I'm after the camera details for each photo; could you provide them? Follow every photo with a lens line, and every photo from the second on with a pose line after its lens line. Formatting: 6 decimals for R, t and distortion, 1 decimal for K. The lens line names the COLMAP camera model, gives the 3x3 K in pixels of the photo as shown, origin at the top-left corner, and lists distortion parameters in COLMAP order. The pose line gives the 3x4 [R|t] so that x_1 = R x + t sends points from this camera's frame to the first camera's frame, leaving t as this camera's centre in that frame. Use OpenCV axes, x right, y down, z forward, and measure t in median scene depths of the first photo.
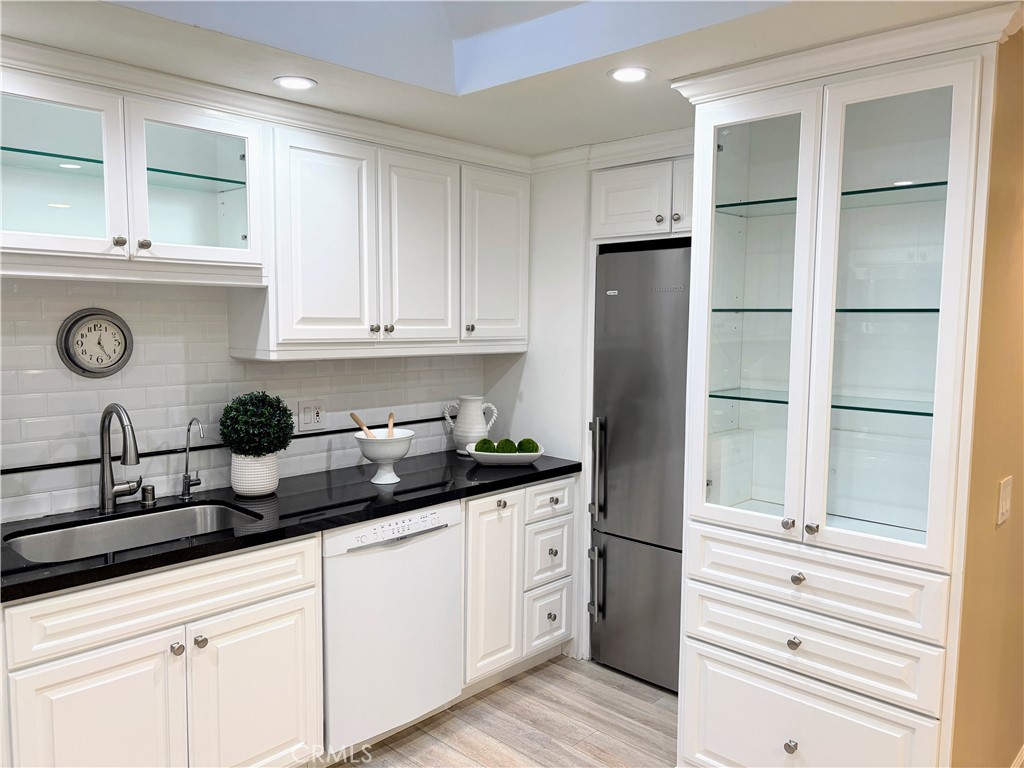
lens RADIAL K [[765.0, 0, 502.6], [0, 765.0, 390.5], [0, 0, 1]] dist [0.054379, -0.043384]
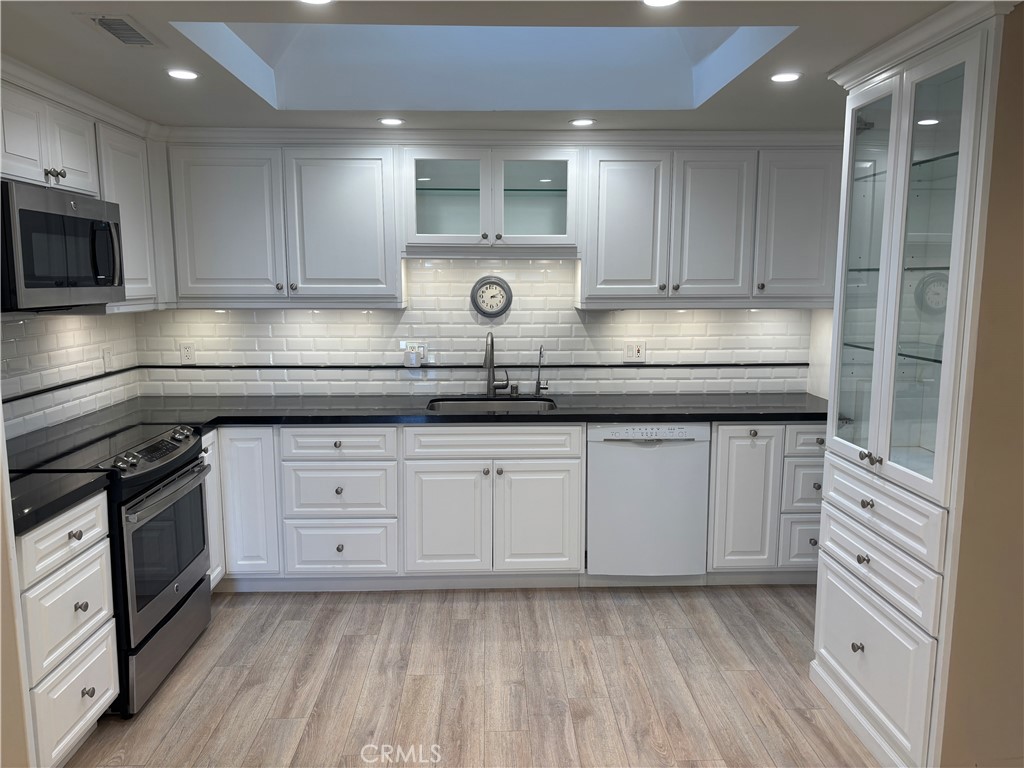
lens RADIAL K [[765.0, 0, 512.1], [0, 765.0, 385.5], [0, 0, 1]] dist [0.054379, -0.043384]
pose [[0.719497, 0.087583, -0.688951, 0.622492], [-0.059944, 0.996146, 0.064033, 0.021146], [0.691903, -0.004773, 0.721974, -0.158634]]
